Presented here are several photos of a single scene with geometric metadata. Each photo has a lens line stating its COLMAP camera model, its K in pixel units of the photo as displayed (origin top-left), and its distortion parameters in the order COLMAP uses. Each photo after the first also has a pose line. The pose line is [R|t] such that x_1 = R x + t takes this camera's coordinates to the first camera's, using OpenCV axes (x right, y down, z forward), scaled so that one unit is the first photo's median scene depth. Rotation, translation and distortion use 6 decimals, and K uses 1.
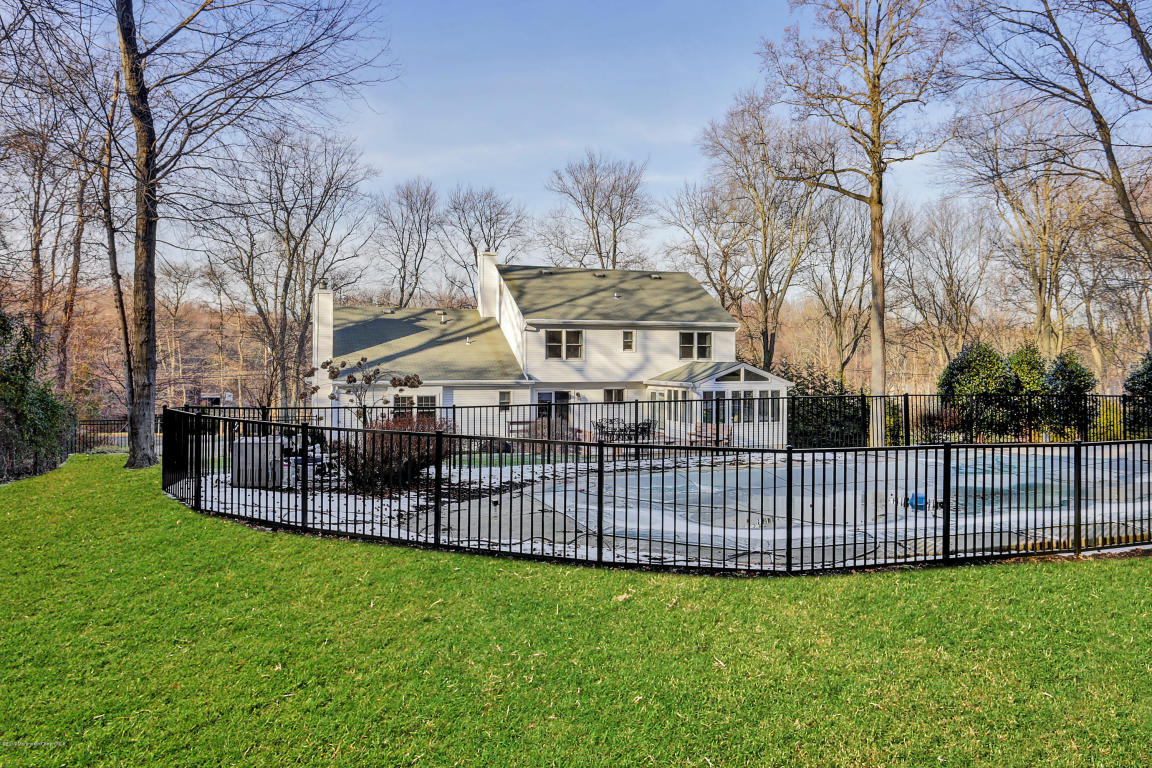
lens RADIAL K [[830.8, 0, 576.0], [0, 830.8, 384.0], [0, 0, 1]] dist [0.001369, 0.002978]
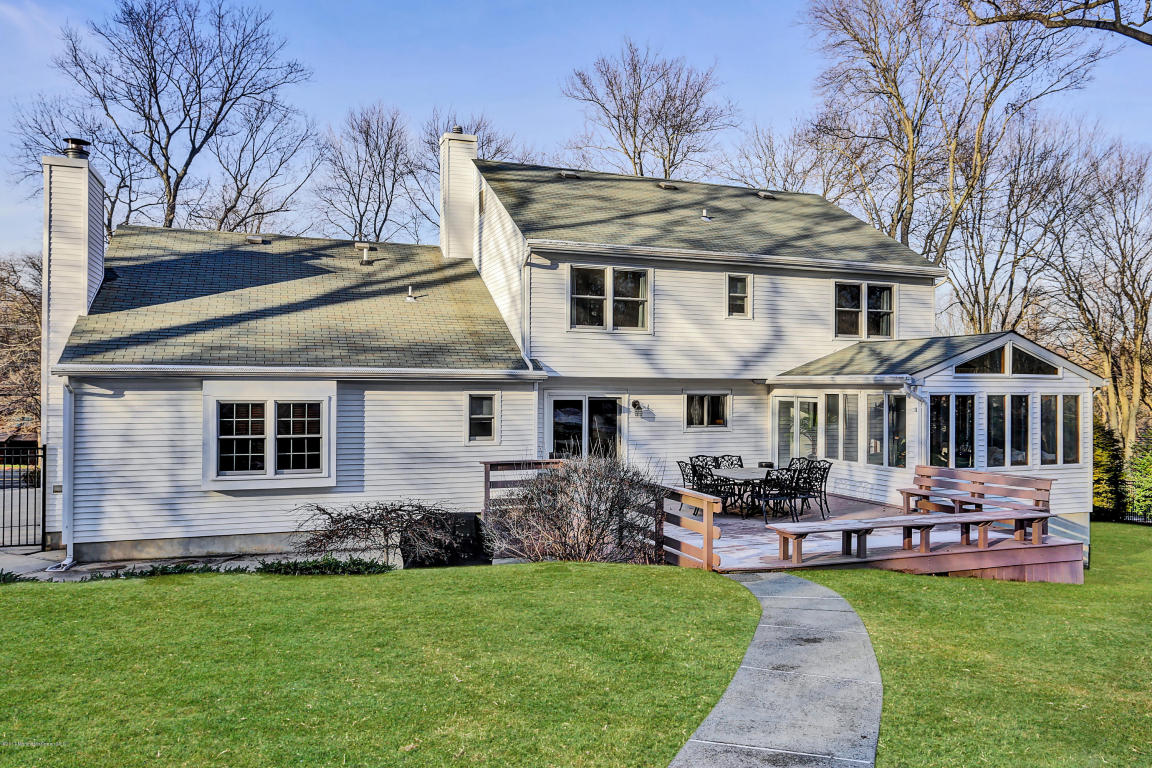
lens RADIAL K [[830.8, 0, 576.0], [0, 830.8, 384.0], [0, 0, 1]] dist [0.001369, 0.002978]
pose [[0.999932, 0.003492, -0.011154, -0.027015], [-0.003875, 0.999396, -0.034537, 0.017452], [0.011026, 0.034578, 0.999341, 0.509312]]
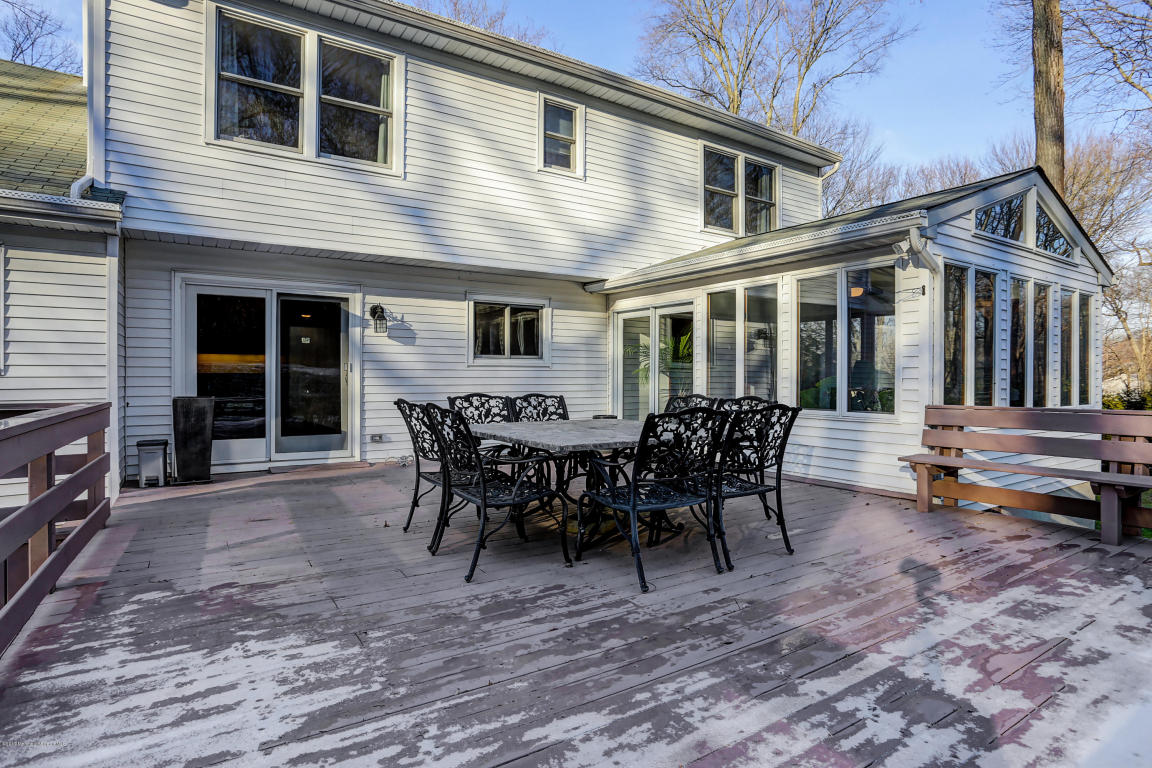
lens RADIAL K [[594.7, 0, 574.4], [0, 594.7, 378.5], [0, 0, 1]] dist [-0.003248, 0.000368]
pose [[0.980859, 0.002019, 0.194710, 0.026996], [0.003156, 0.999650, -0.026263, 0.038896], [-0.194695, 0.026375, 0.980509, 0.793287]]
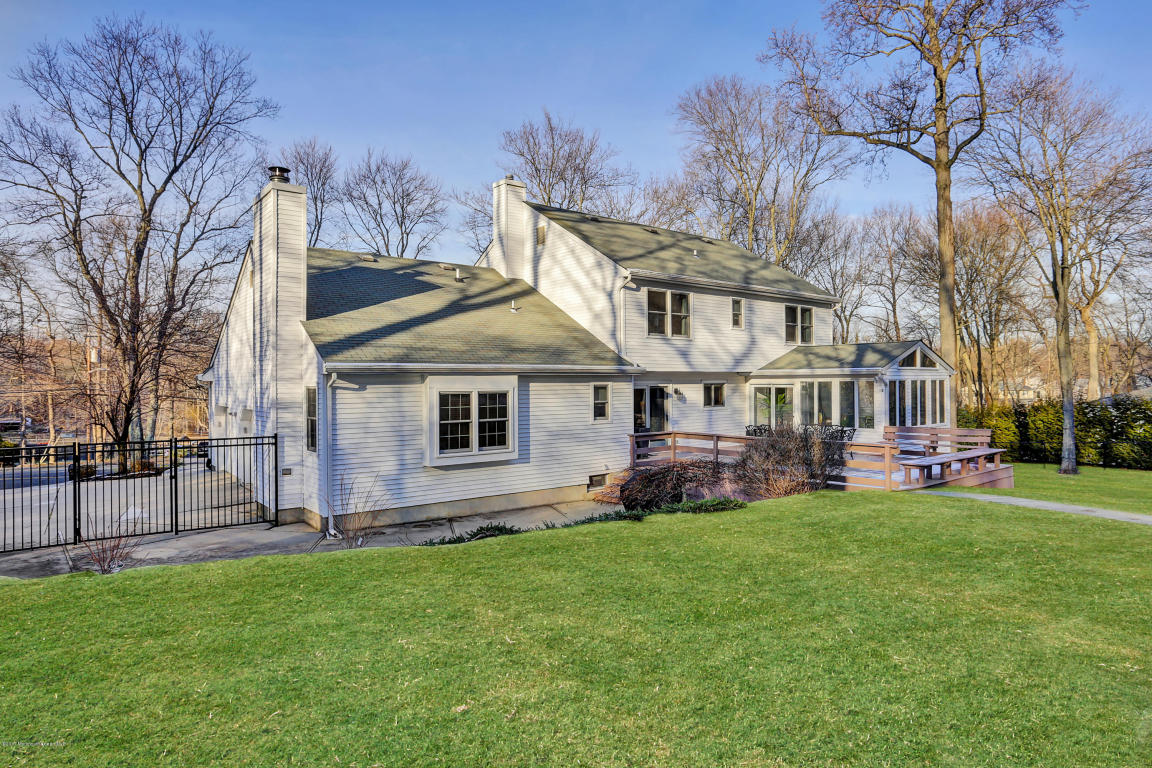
lens RADIAL K [[670.7, 0, 576.0], [0, 670.7, 384.0], [0, 0, 1]] dist [-0.030415, 0.000361]
pose [[0.954394, -0.009533, 0.298398, -0.231725], [0.017963, 0.999513, -0.025521, 0.018879], [-0.298010, 0.029717, 0.954100, 0.508446]]
